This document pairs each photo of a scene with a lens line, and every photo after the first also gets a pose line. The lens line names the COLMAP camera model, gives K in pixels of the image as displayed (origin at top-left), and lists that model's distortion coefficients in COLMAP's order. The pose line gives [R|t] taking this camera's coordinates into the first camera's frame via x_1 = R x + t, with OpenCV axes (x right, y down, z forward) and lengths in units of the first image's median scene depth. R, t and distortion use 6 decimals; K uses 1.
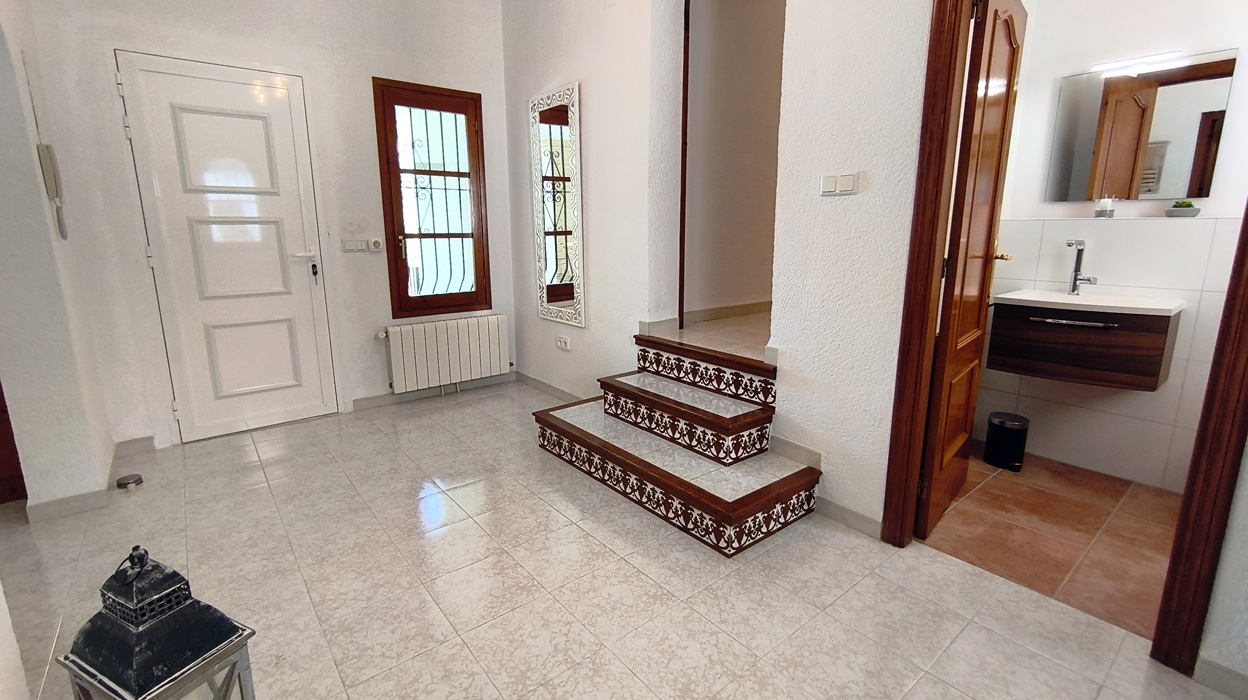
lens RADIAL K [[550.2, 0, 621.6], [0, 550.2, 336.3], [0, 0, 1]] dist [-0.014080, 0.012053]
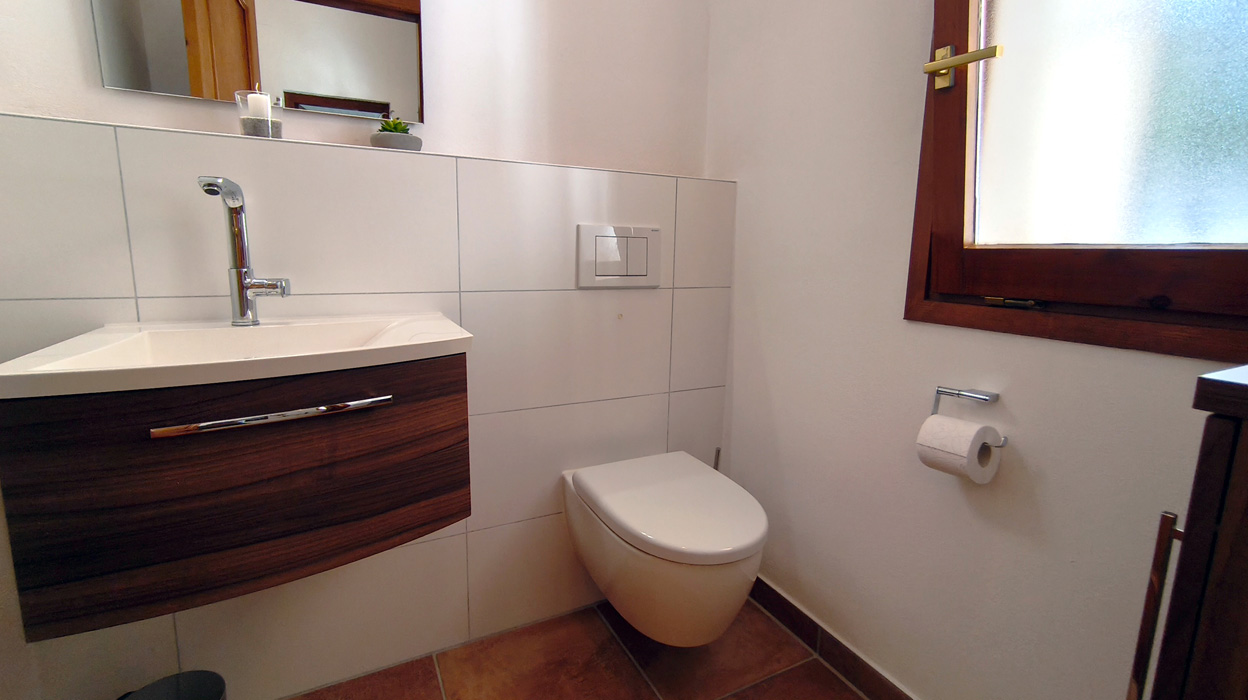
lens RADIAL K [[550.2, 0, 621.6], [0, 550.2, 336.3], [0, 0, 1]] dist [-0.014080, 0.012053]
pose [[0.201058, -0.152160, 0.967689, 0.503936], [0.171293, 0.978103, 0.118208, -0.069790], [-0.964487, 0.141991, 0.222719, 0.663132]]
